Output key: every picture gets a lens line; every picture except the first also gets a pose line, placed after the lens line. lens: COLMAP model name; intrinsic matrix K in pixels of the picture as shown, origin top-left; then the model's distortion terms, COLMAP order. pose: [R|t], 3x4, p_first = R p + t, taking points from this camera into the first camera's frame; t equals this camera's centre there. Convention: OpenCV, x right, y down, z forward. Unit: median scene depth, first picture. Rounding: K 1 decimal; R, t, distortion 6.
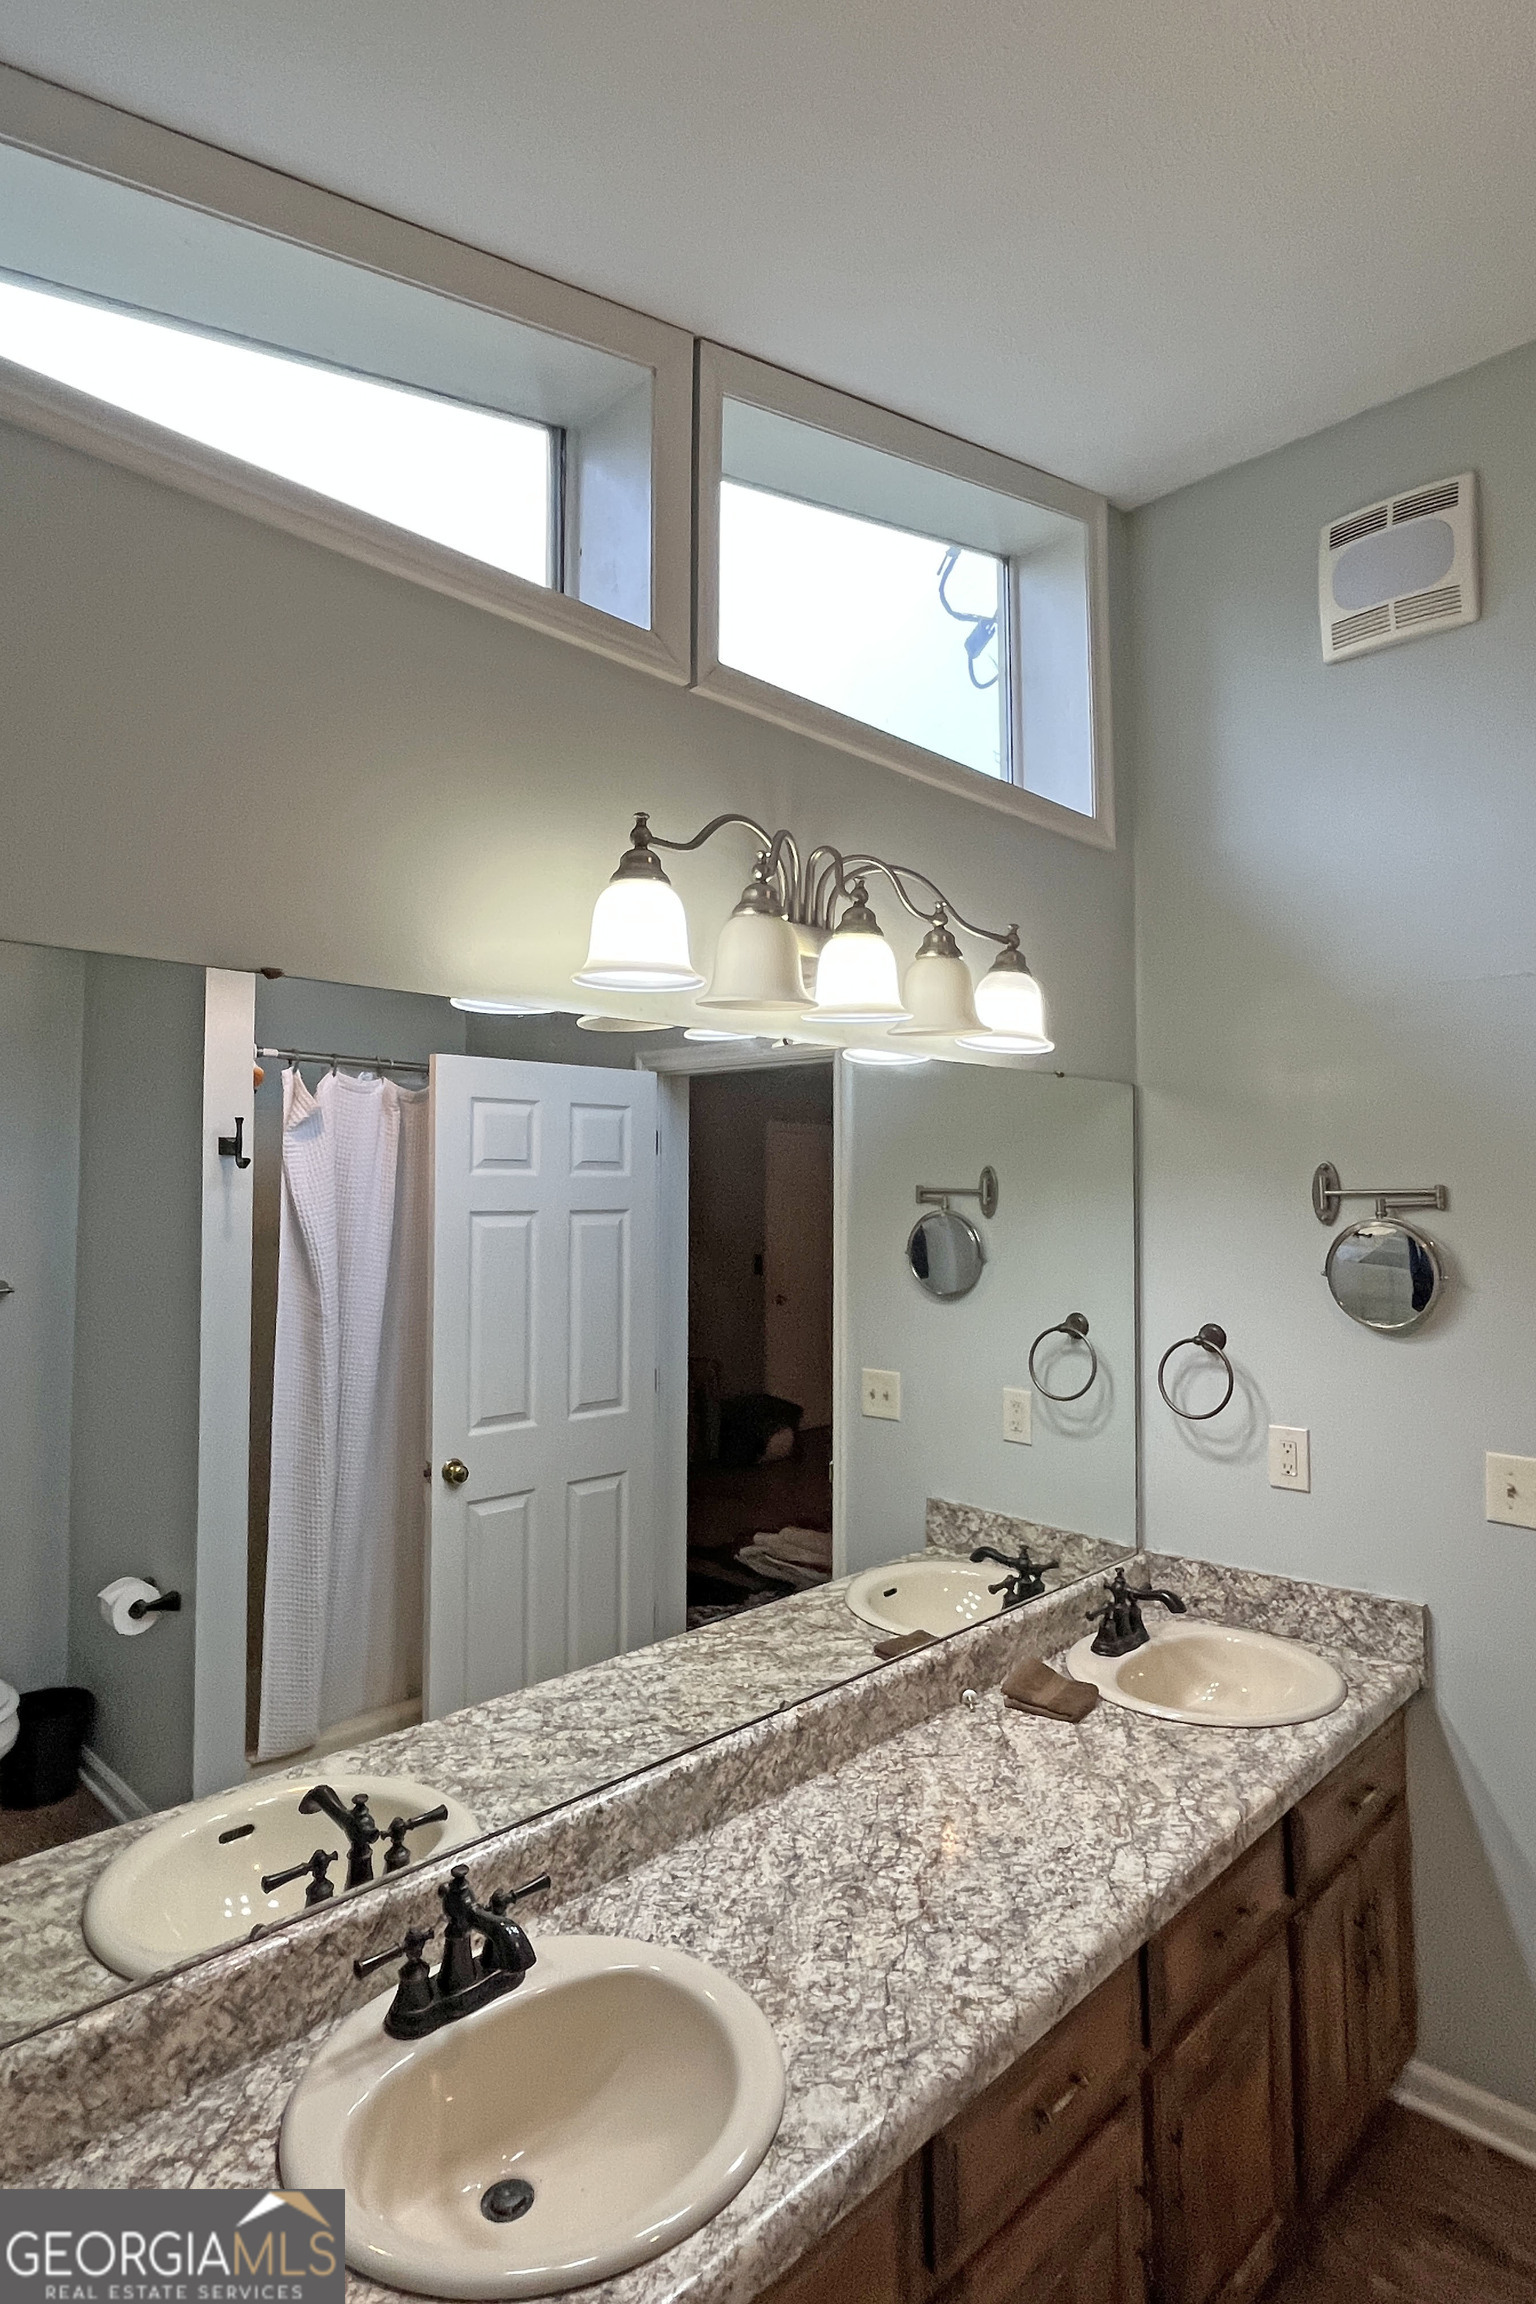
lens RADIAL K [[1234.1, 0, 776.4], [0, 1234.1, 1146.8], [0, 0, 1]] dist [-0.001803, 0.000092]
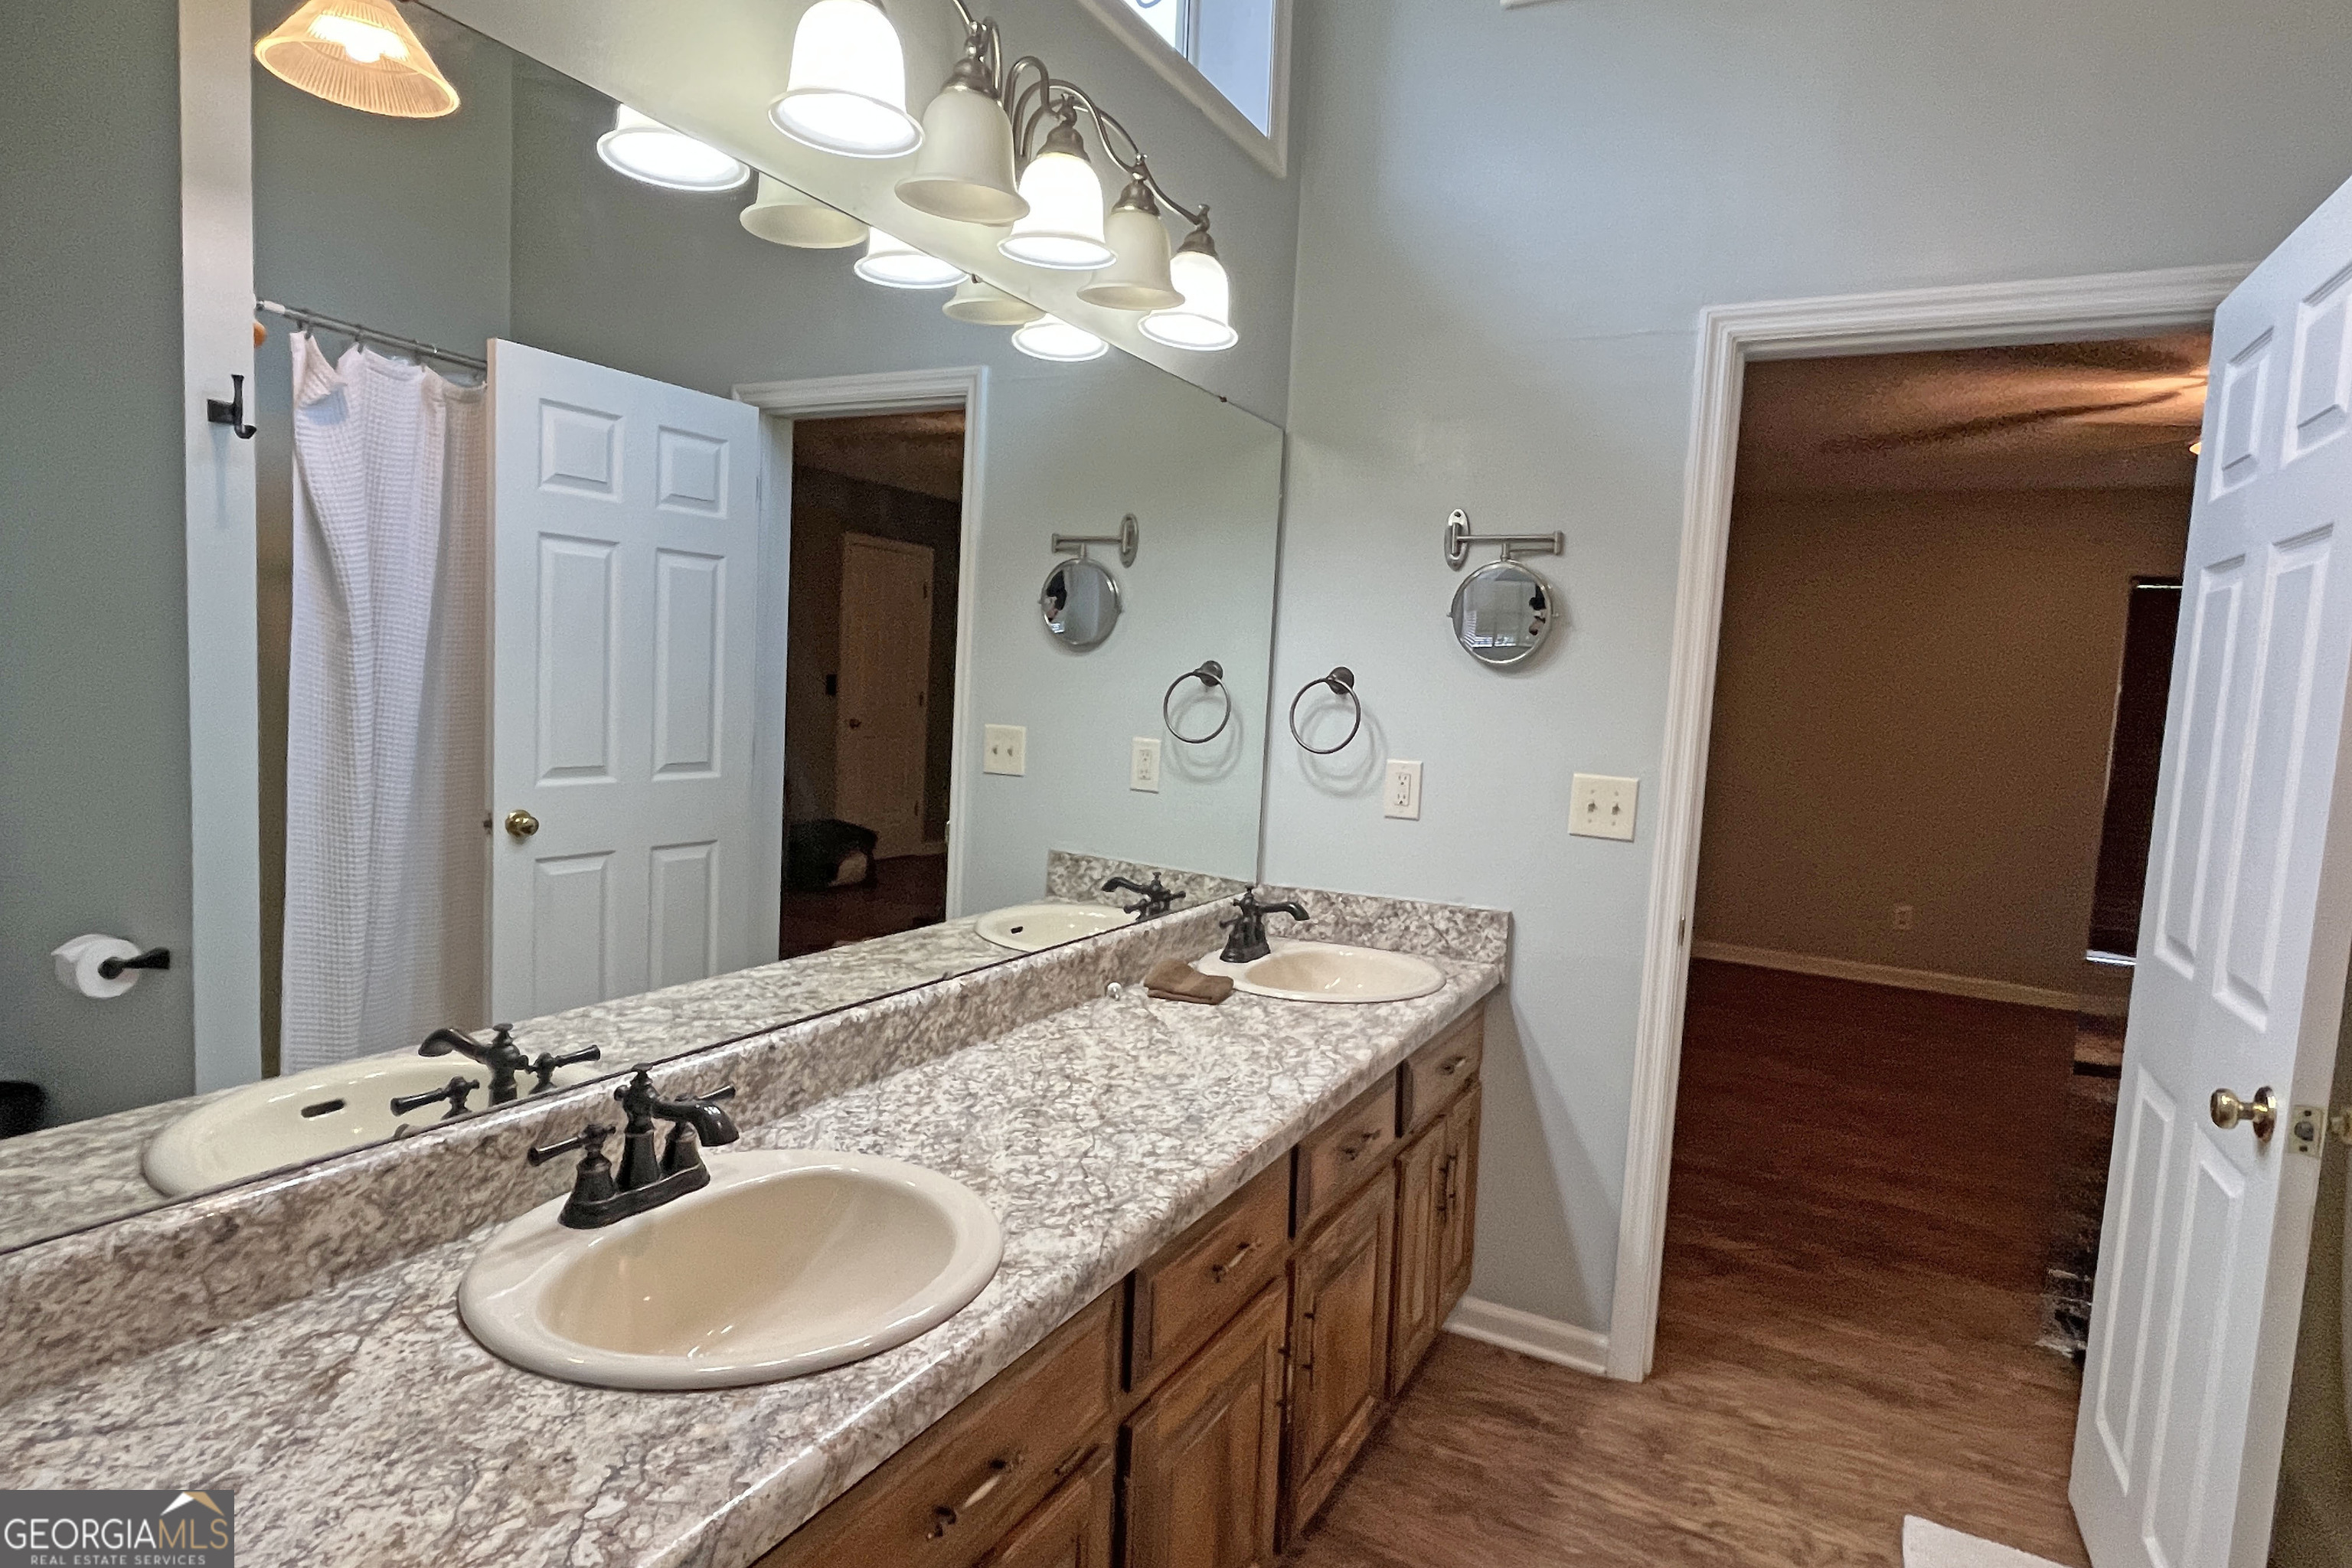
lens RADIAL K [[1259.8, 0, 1179.8], [0, 1259.8, 790.8], [0, 0, 1]] dist [-0.001803, 0.000092]
pose [[0.960748, 0.024794, 0.276311, -0.103488], [-0.061018, 0.990494, 0.123284, 0.183037], [-0.270628, -0.135305, 0.953128, 0.010869]]
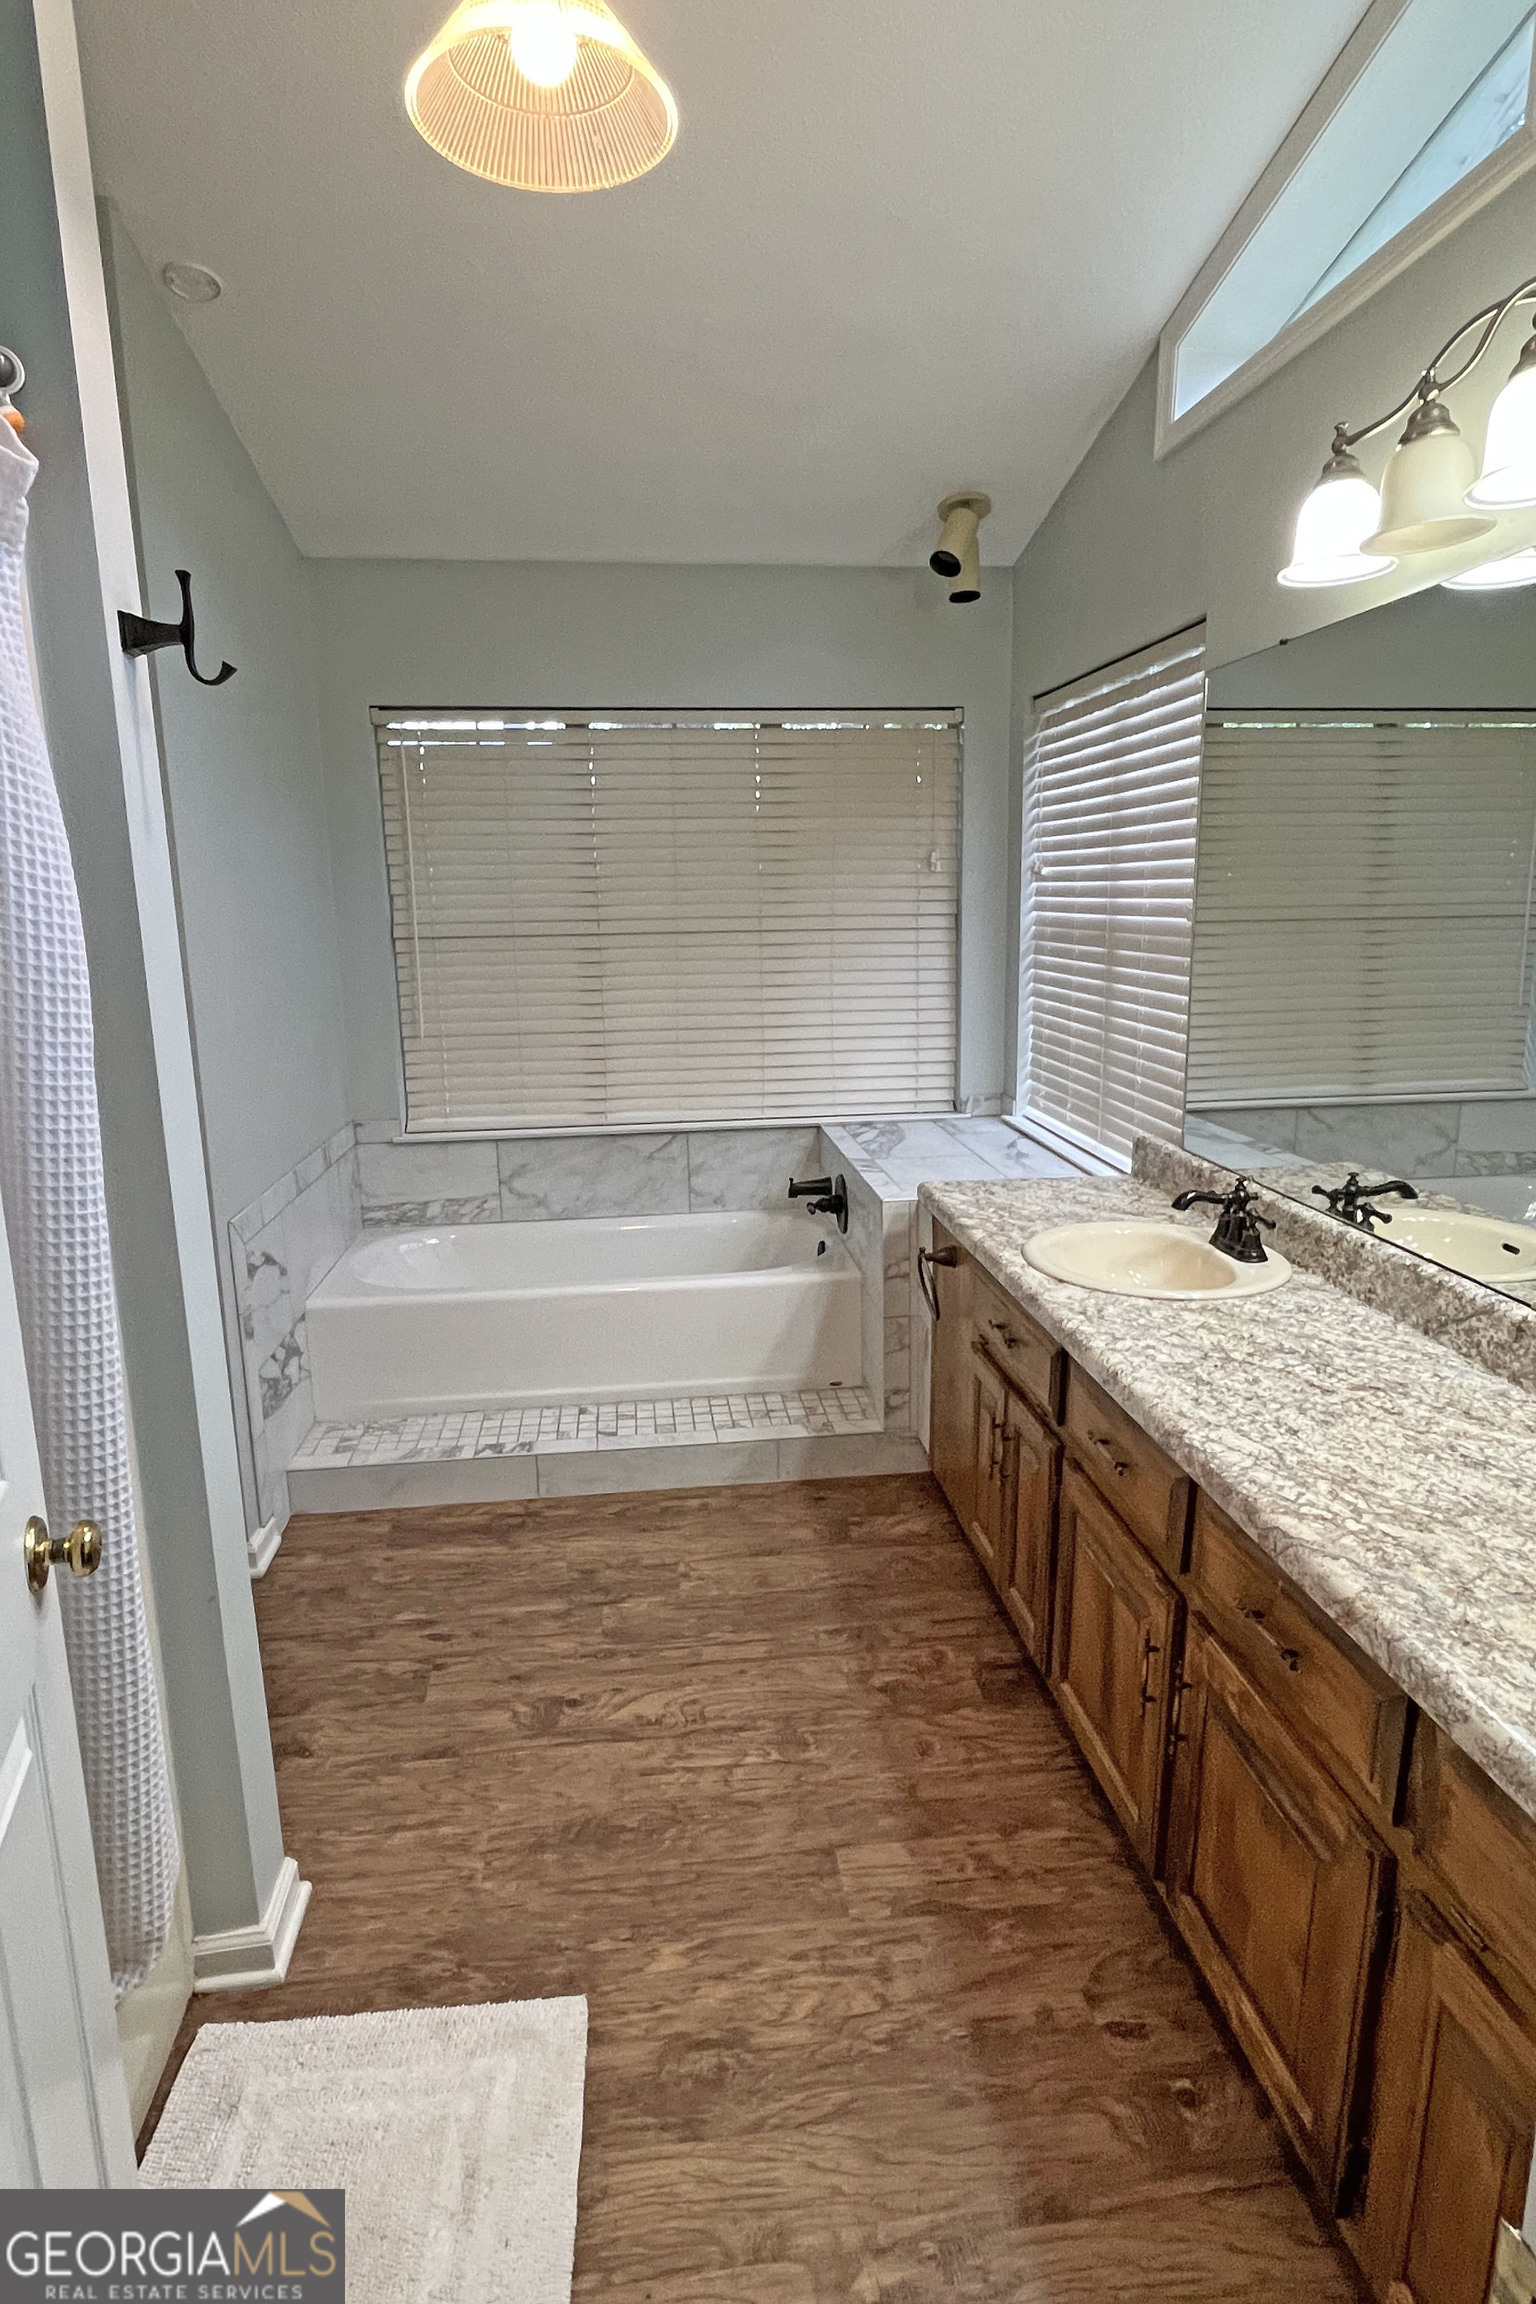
lens RADIAL K [[1234.1, 0, 776.4], [0, 1234.1, 1146.8], [0, 0, 1]] dist [-0.001803, 0.000092]
pose [[-0.628942, 0.159500, -0.760915, 1.097034], [0.036084, 0.983663, 0.176366, 0.168707], [0.776614, 0.083467, -0.624423, 1.196088]]
